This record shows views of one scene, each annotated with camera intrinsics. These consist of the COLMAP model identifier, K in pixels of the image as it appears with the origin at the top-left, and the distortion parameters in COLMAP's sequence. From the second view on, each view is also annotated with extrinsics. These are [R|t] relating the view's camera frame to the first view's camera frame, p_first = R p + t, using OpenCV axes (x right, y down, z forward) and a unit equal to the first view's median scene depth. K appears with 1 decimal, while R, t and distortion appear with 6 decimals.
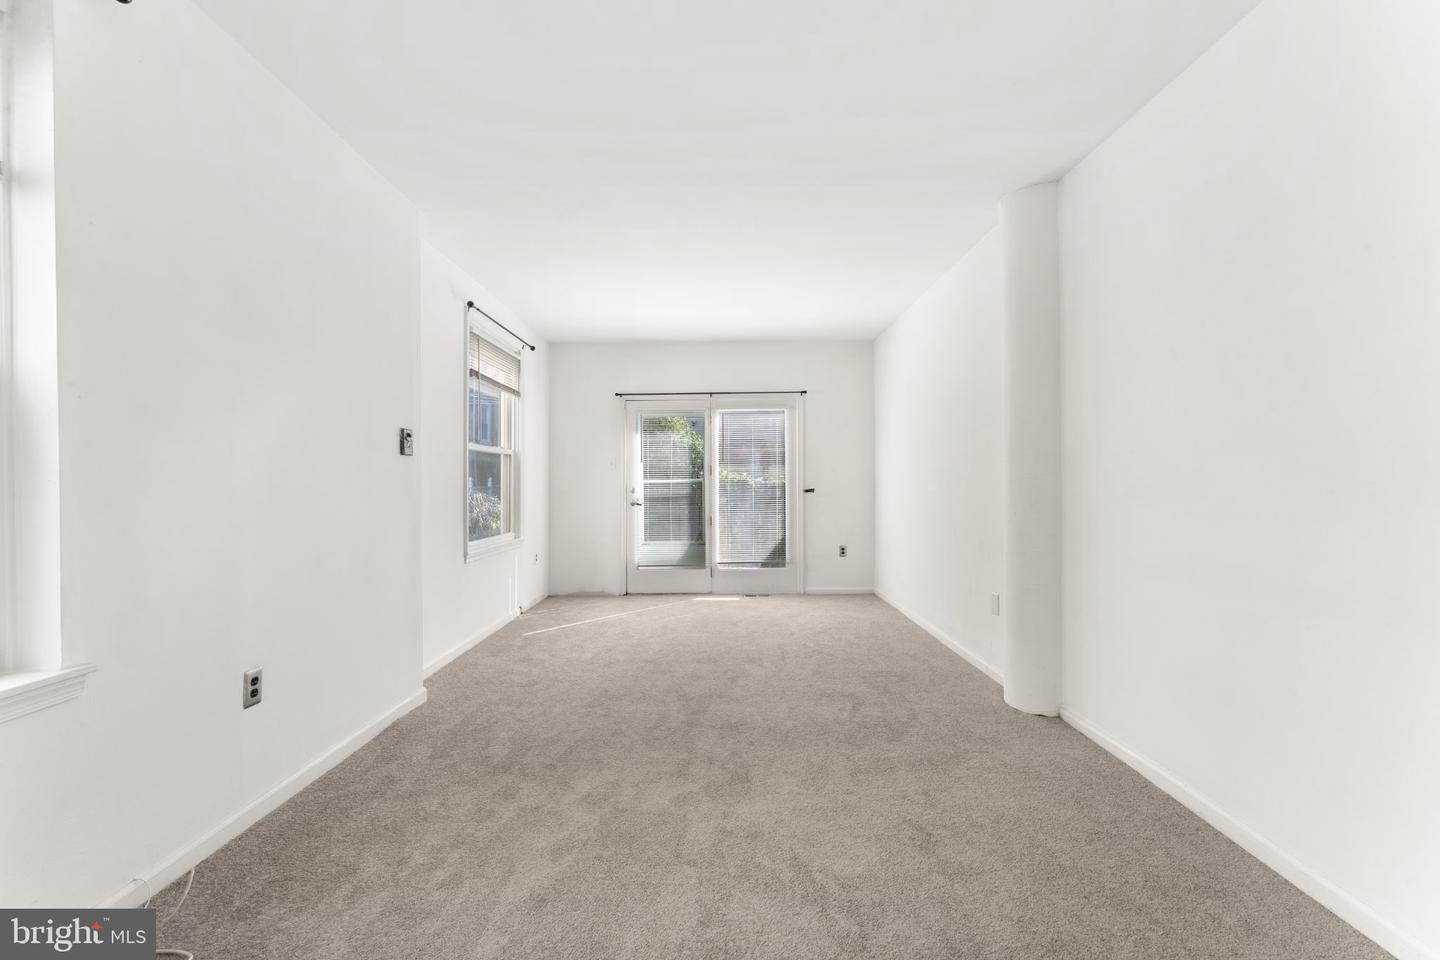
lens RADIAL K [[577.8, 0, 719.4], [0, 577.8, 479.0], [0, 0, 1]] dist [0.004729, -0.000040]
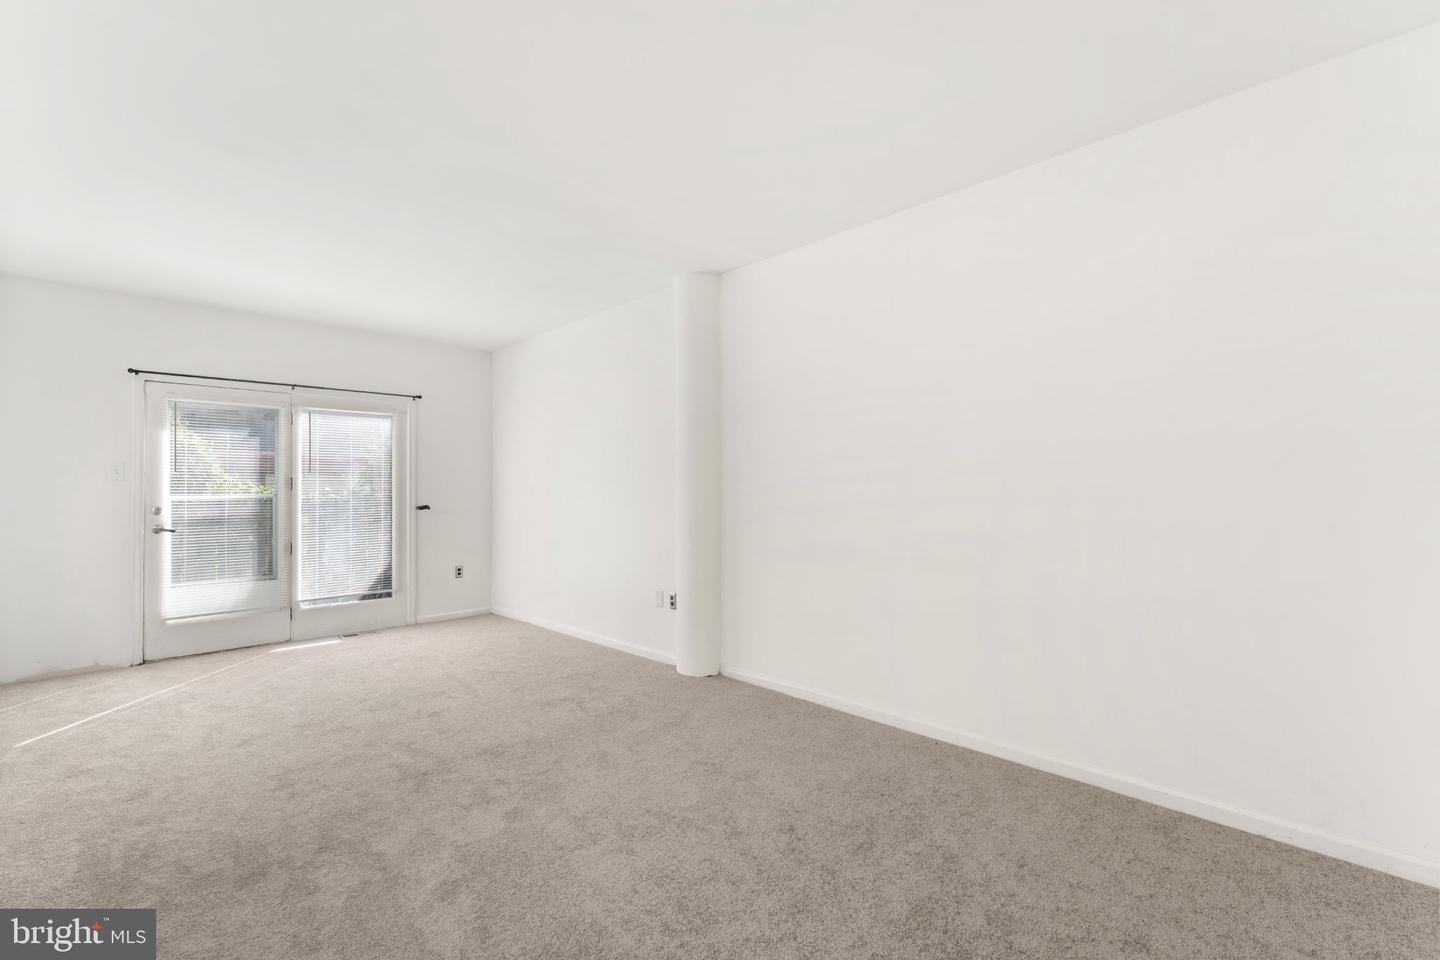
lens RADIAL K [[622.7, 0, 720.2], [0, 622.7, 487.1], [0, 0, 1]] dist [0.003313, 0.000223]
pose [[0.710189, 0.007349, 0.703973, -0.241933], [-0.001319, 0.999958, -0.009109, -0.003920], [-0.704010, 0.005540, 0.710169, -0.012092]]
